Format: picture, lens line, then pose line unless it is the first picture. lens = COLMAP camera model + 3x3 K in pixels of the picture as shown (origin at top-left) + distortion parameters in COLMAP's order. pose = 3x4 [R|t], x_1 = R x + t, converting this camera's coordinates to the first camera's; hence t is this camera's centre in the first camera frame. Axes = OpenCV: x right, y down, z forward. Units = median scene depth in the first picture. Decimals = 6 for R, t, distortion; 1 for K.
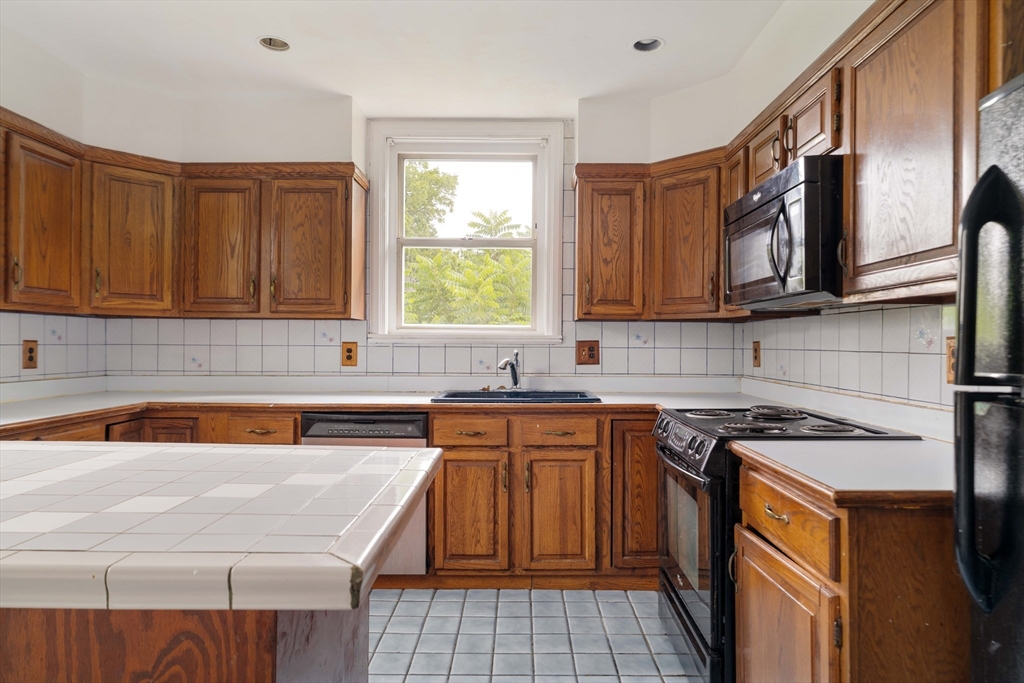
lens RADIAL K [[614.4, 0, 512.0], [0, 614.4, 341.5], [0, 0, 1]] dist [0.001362, 0.000139]
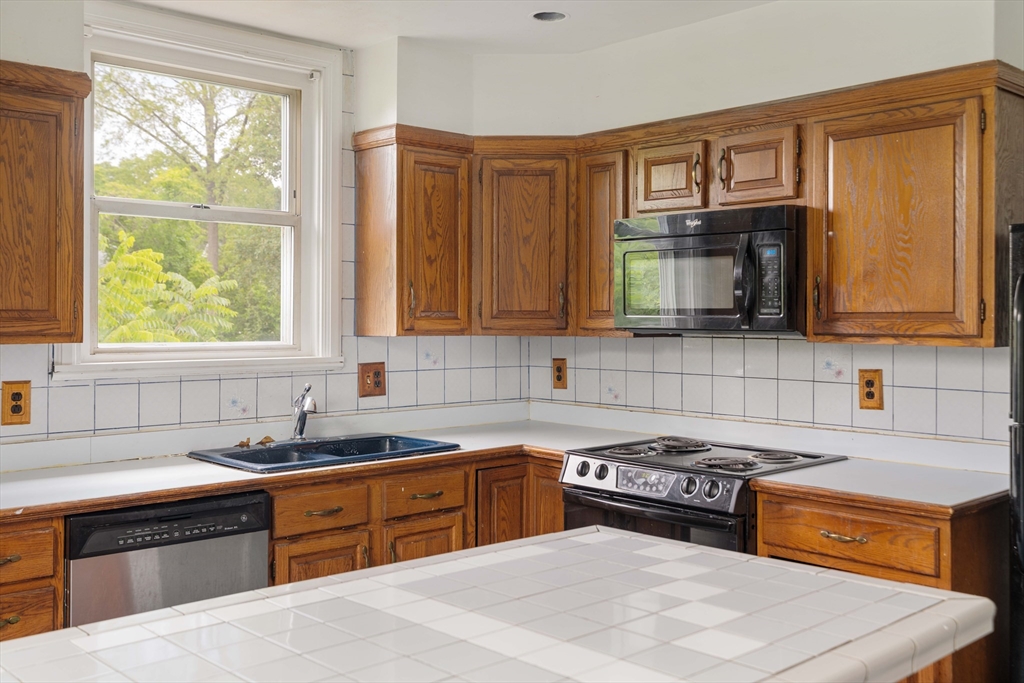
lens RADIAL K [[1030.9, 0, 512.1], [0, 1030.9, 309.5], [0, 0, 1]] dist [0.013040, 0.006812]
pose [[0.723026, -0.001201, 0.690819, -0.673607], [0.000547, 0.999999, 0.001167, -0.074137], [-0.690820, -0.000466, 0.723026, 0.019628]]
